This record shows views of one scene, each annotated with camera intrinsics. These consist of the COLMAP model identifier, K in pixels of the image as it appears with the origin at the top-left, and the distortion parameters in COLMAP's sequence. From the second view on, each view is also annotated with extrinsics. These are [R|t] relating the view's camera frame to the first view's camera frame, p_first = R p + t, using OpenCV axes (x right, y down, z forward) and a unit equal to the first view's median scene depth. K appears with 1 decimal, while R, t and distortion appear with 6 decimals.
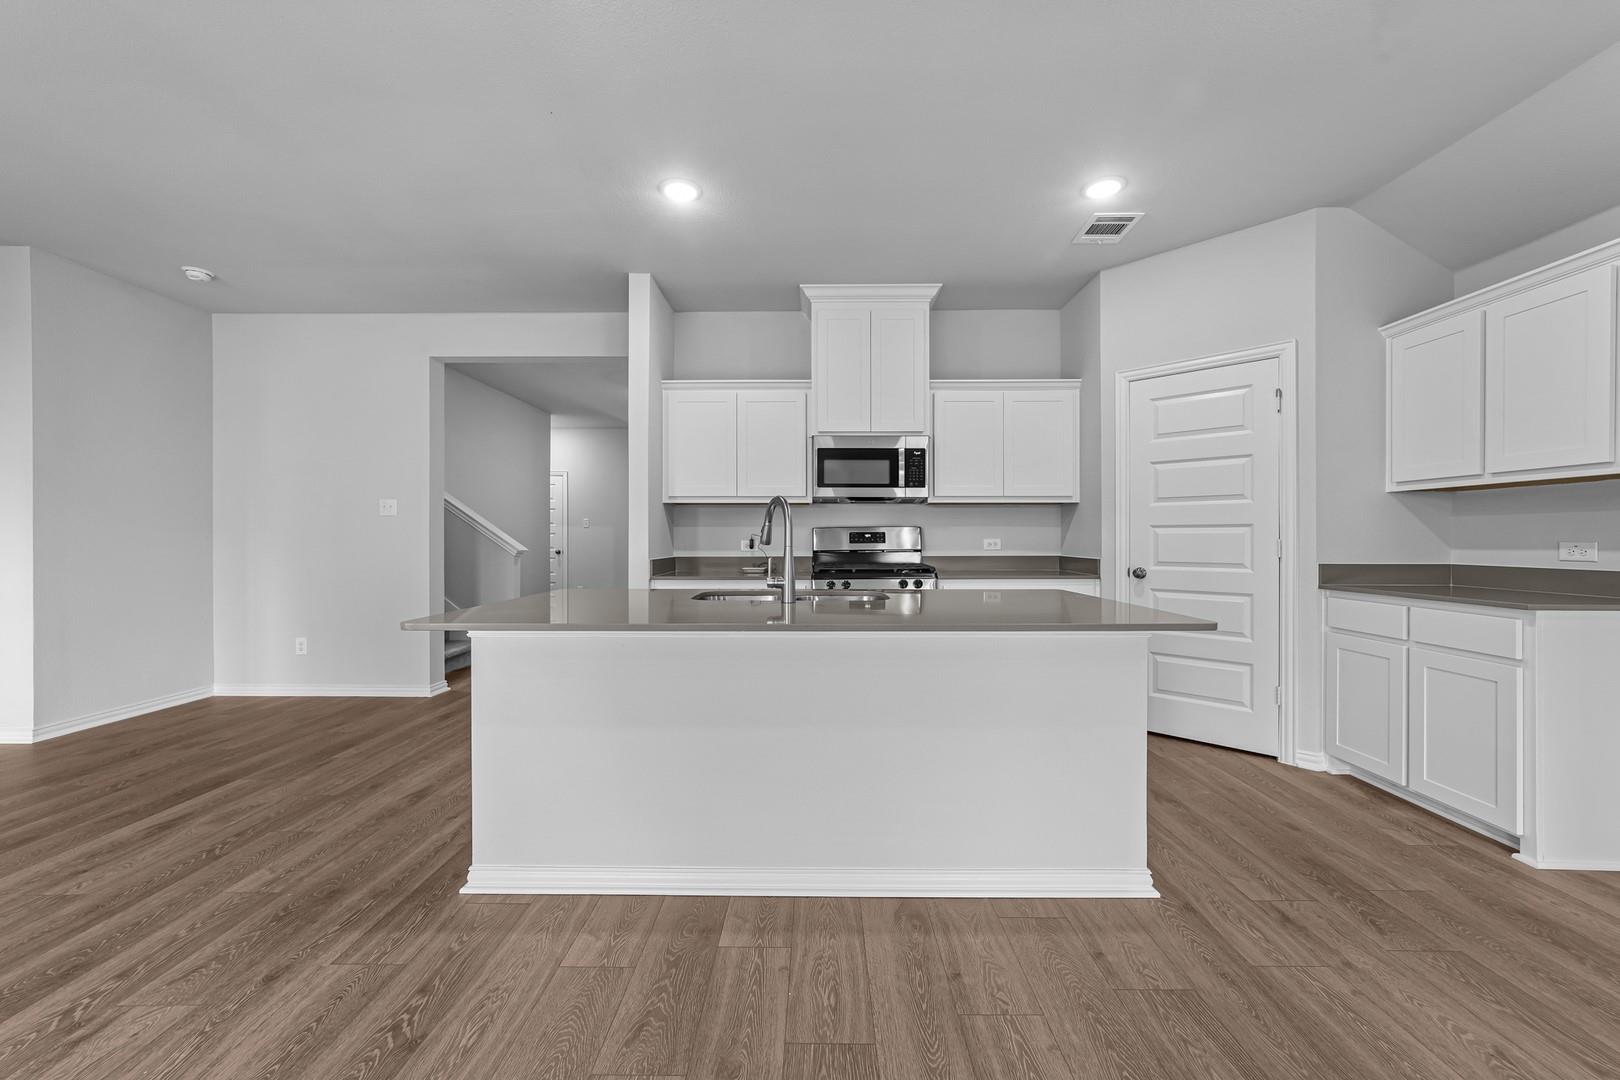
lens RADIAL K [[621.6, 0, 810.0], [0, 621.6, 540.0], [0, 0, 1]] dist [-0.002811, 0.000201]
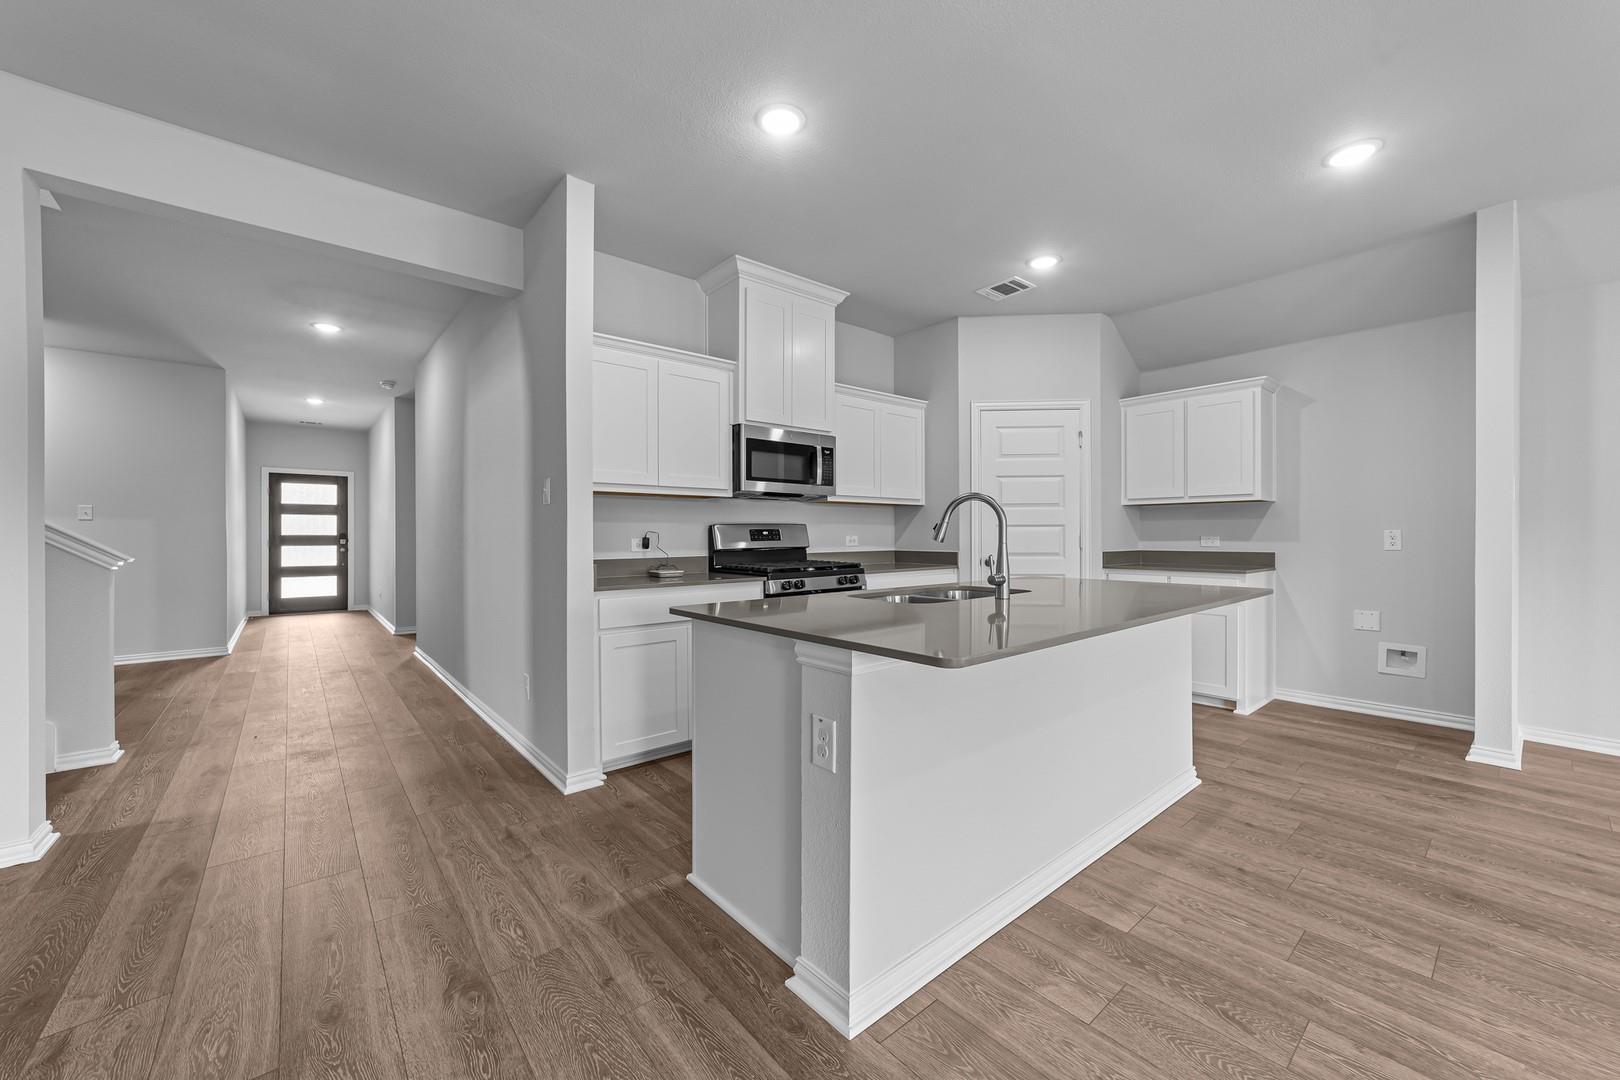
lens RADIAL K [[624.4, 0, 810.0], [0, 624.4, 540.0], [0, 0, 1]] dist [0.000145, 0.000432]
pose [[0.752747, -0.007561, 0.658266, -0.602962], [0.005313, 0.999971, 0.005409, -0.001290], [-0.658288, -0.000574, 0.752766, 0.281744]]
